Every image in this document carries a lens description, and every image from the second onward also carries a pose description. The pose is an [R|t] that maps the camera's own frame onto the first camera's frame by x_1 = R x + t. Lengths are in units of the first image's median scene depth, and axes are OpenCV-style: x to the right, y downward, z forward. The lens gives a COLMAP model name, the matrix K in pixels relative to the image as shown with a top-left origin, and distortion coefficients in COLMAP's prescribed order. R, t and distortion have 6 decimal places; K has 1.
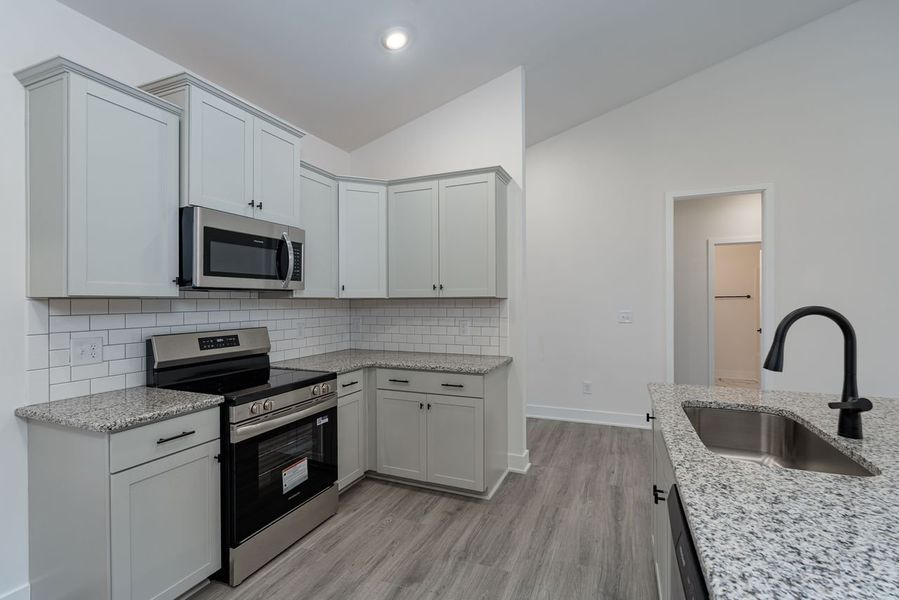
lens RADIAL K [[412.8, 0, 447.4], [0, 412.8, 300.9], [0, 0, 1]] dist [0.004949, -0.004468]
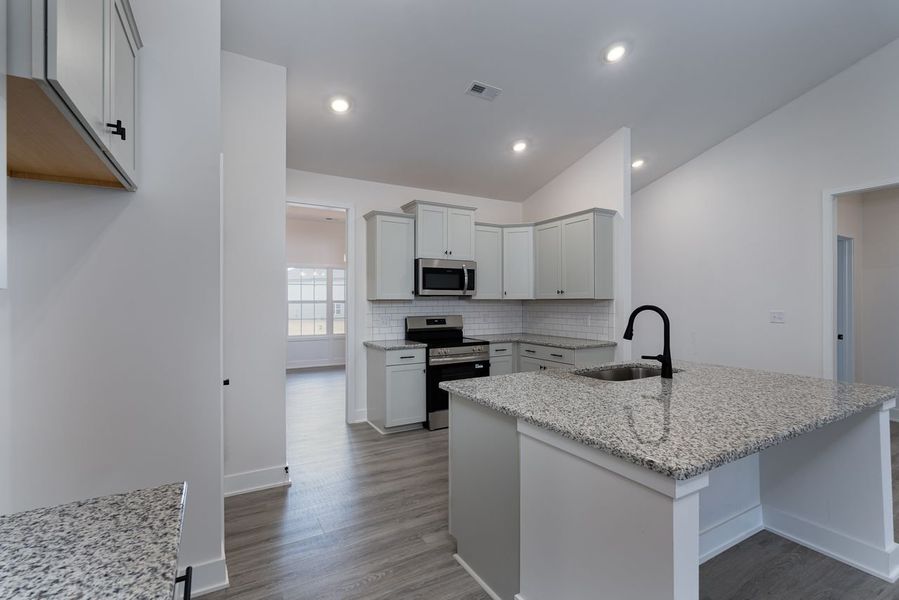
lens RADIAL K [[412.8, 0, 443.5], [0, 412.8, 301.4], [0, 0, 1]] dist [0.004949, -0.004468]
pose [[0.785327, 0.002090, -0.619078, 0.682362], [-0.000683, 0.999997, 0.002509, -0.003561], [0.619081, -0.001547, 0.785326, -0.522593]]
